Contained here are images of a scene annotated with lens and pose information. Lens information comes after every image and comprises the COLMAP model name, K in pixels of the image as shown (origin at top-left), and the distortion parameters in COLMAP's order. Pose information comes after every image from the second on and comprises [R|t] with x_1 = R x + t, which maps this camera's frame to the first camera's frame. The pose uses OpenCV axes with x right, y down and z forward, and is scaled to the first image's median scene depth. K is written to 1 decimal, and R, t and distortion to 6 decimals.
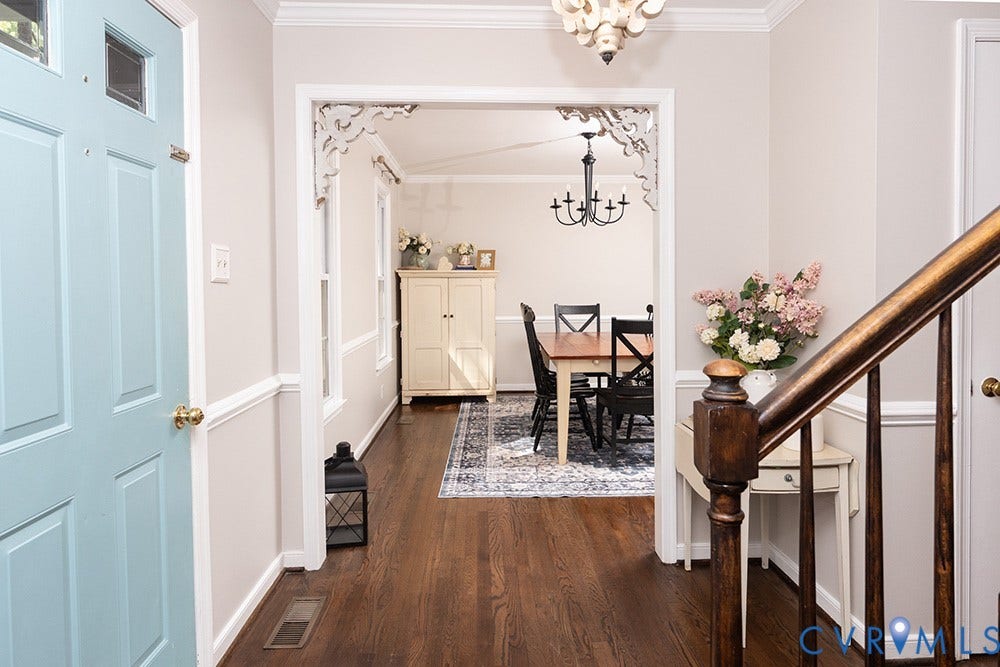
lens RADIAL K [[585.3, 0, 507.3], [0, 585.3, 298.7], [0, 0, 1]] dist [0.007263, -0.001710]
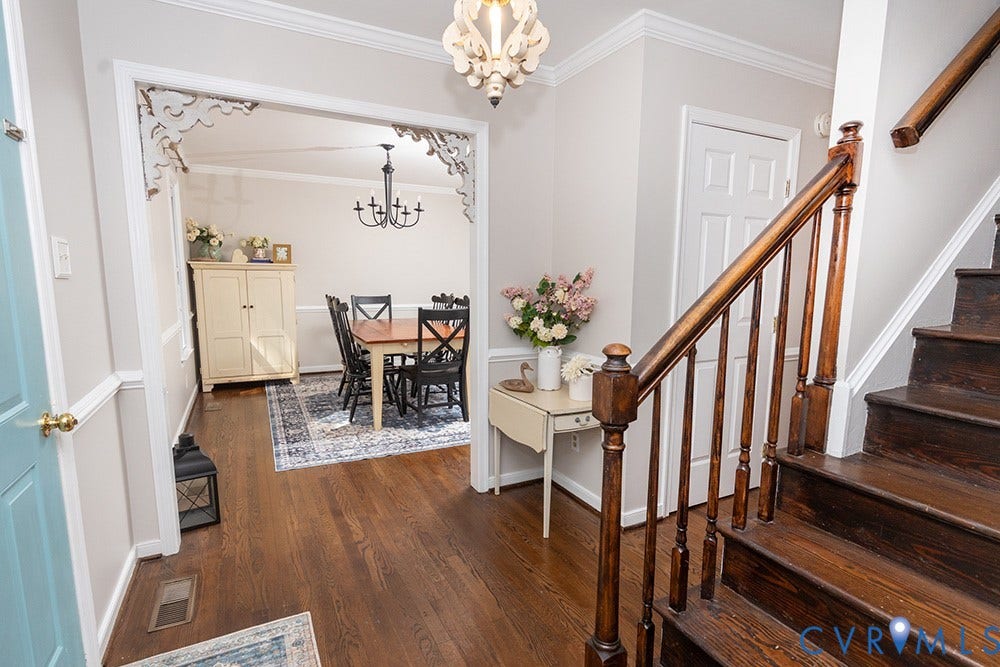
lens RADIAL K [[495.0, 0, 493.3], [0, 495.0, 345.4], [0, 0, 1]] dist [0.005253, -0.000330]
pose [[0.911700, -0.043796, 0.408515, -0.095554], [-0.003670, 0.993394, 0.114691, -0.007425], [-0.410840, -0.106063, 0.905517, 0.001059]]
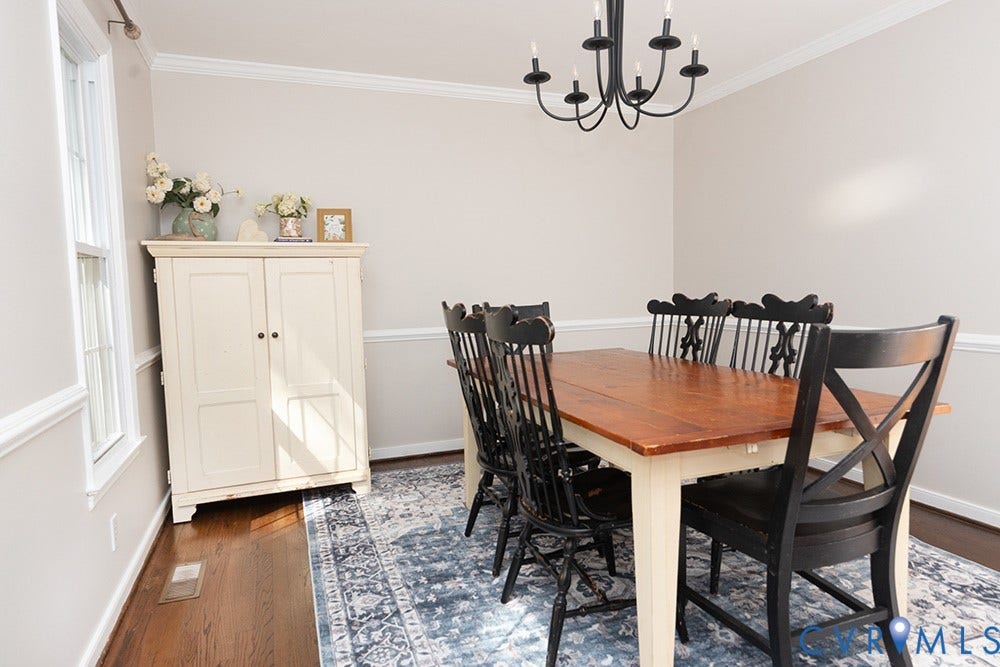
lens RADIAL K [[585.3, 0, 496.4], [0, 585.3, 336.6], [0, 0, 1]] dist [0.007263, -0.001710]
pose [[0.947947, -0.045170, 0.315209, -0.107236], [0.028157, 0.997901, 0.058320, 0.010575], [-0.317182, -0.046409, 0.947229, 0.681038]]
